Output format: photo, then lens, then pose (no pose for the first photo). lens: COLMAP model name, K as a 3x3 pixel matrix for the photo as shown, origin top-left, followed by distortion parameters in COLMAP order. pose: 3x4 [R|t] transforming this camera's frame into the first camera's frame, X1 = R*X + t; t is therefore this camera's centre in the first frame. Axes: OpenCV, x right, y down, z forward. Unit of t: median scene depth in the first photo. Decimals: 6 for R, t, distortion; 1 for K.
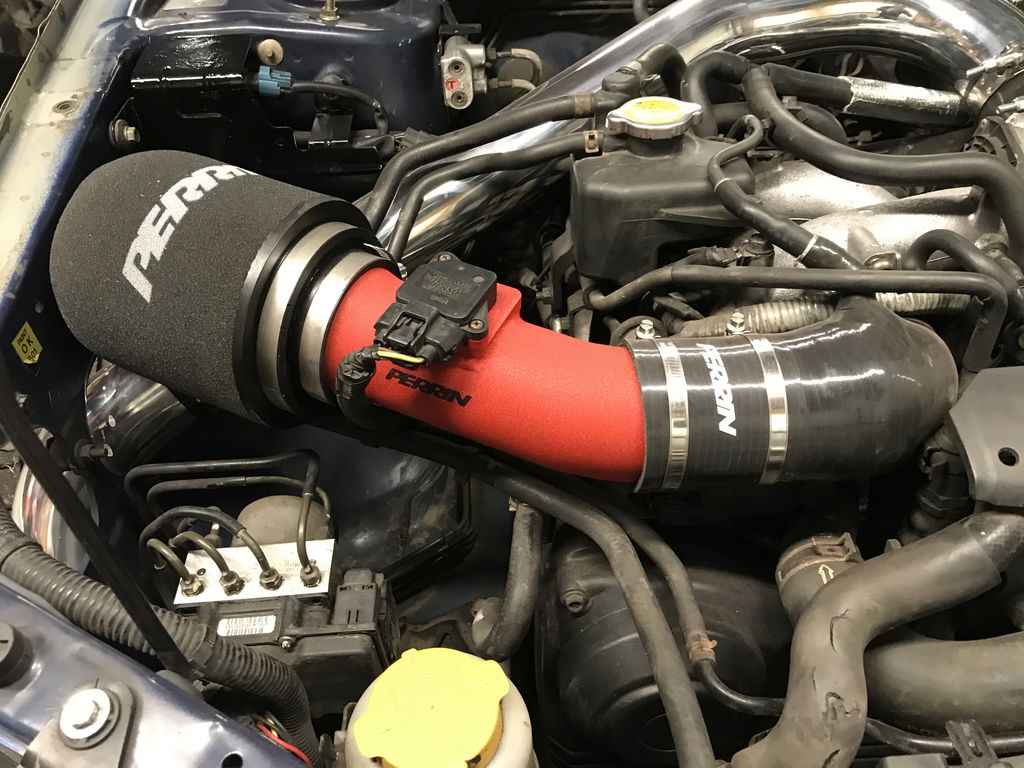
lens RADIAL K [[834.2, 0, 506.3], [0, 834.2, 383.6], [0, 0, 1]] dist [-0.004290, 0.002999]
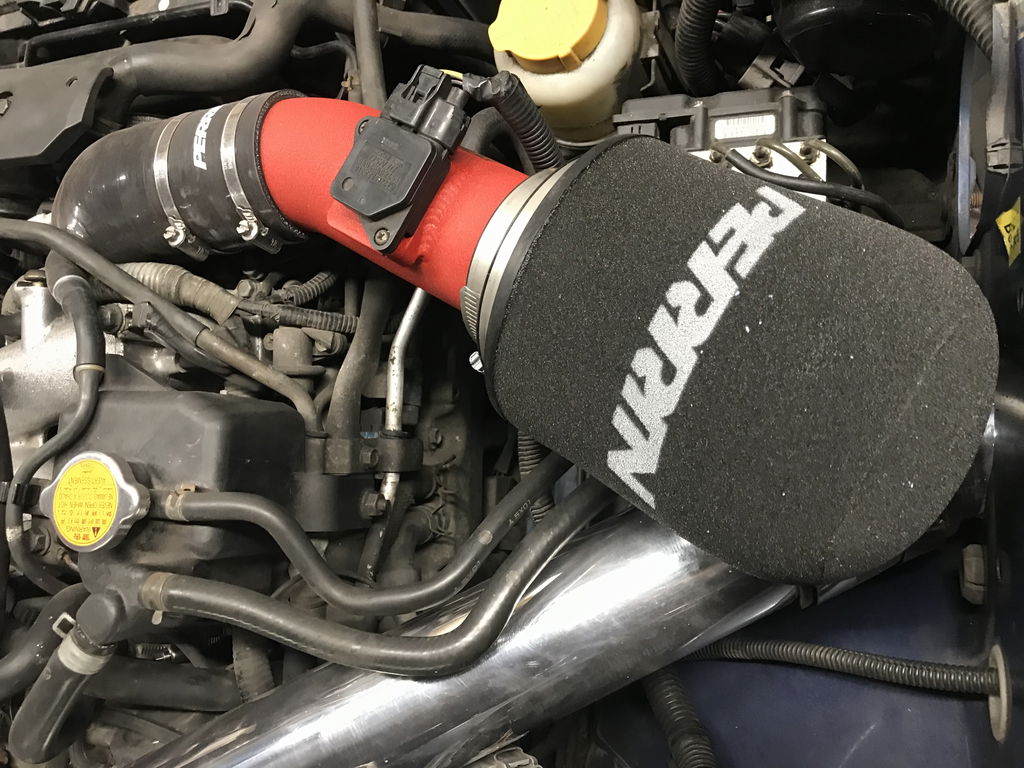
lens RADIAL K [[833.0, 0, 523.7], [0, 833.0, 388.1], [0, 0, 1]] dist [0.008491, -0.000878]
pose [[-0.908348, -0.042664, 0.416033, -0.500877], [0.365214, -0.565615, 0.739390, -0.721885], [0.203769, 0.823565, 0.529357, 0.675082]]
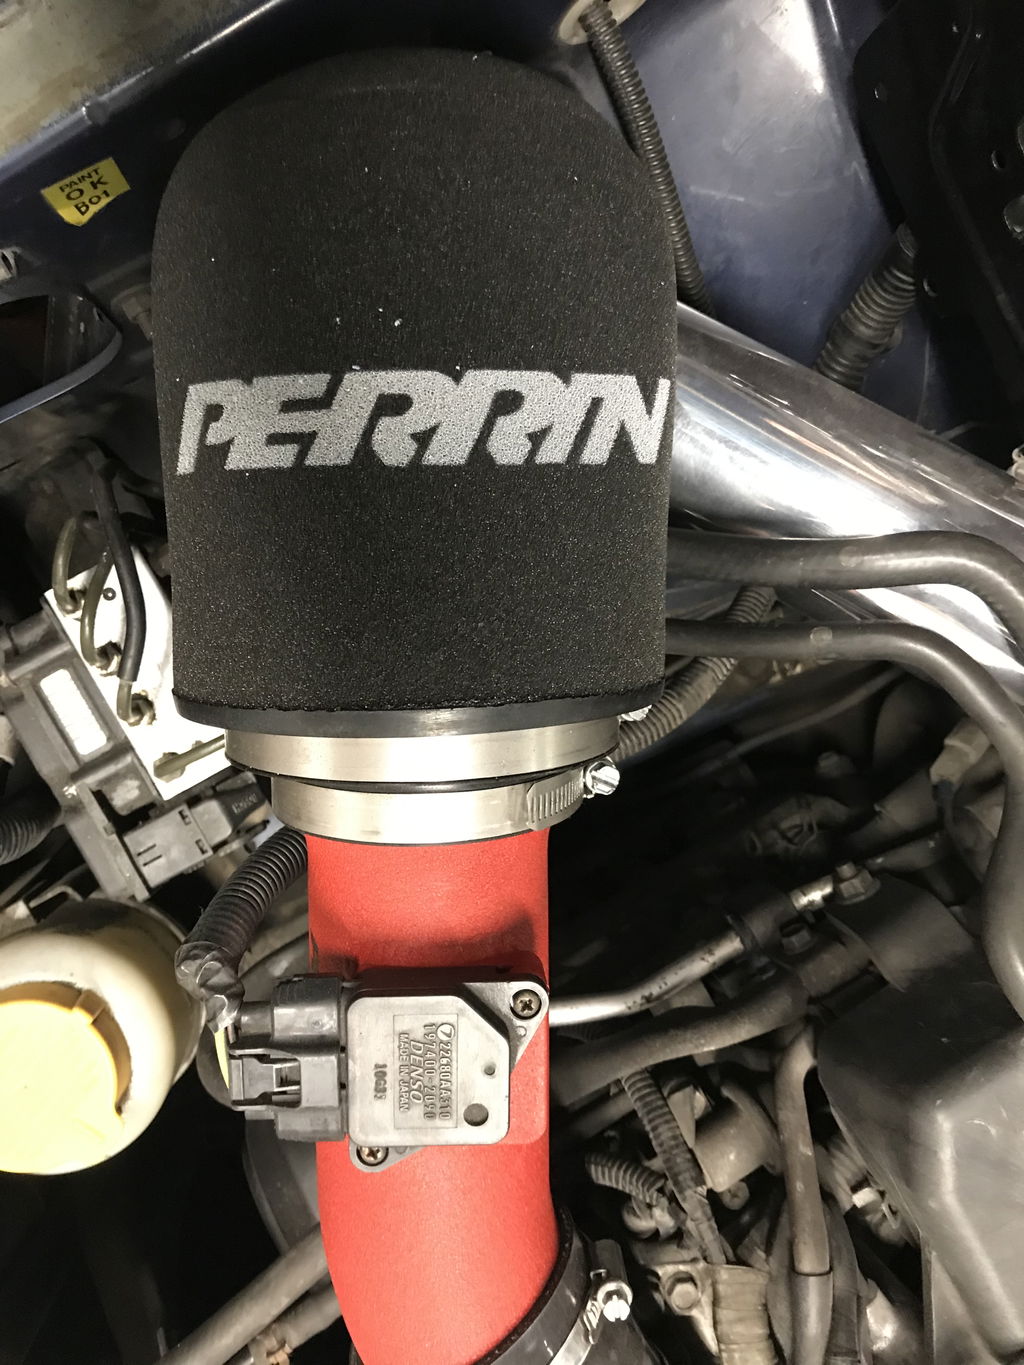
lens RADIAL K [[1123.0, 0, 512.0], [0, 1123.0, 682.5], [0, 0, 1]] dist [0.006841, -0.000114]
pose [[0.430875, 0.891910, 0.137272, -0.305739], [-0.686992, 0.225565, 0.690769, -0.585452], [0.585140, -0.391940, 0.709925, 0.572184]]
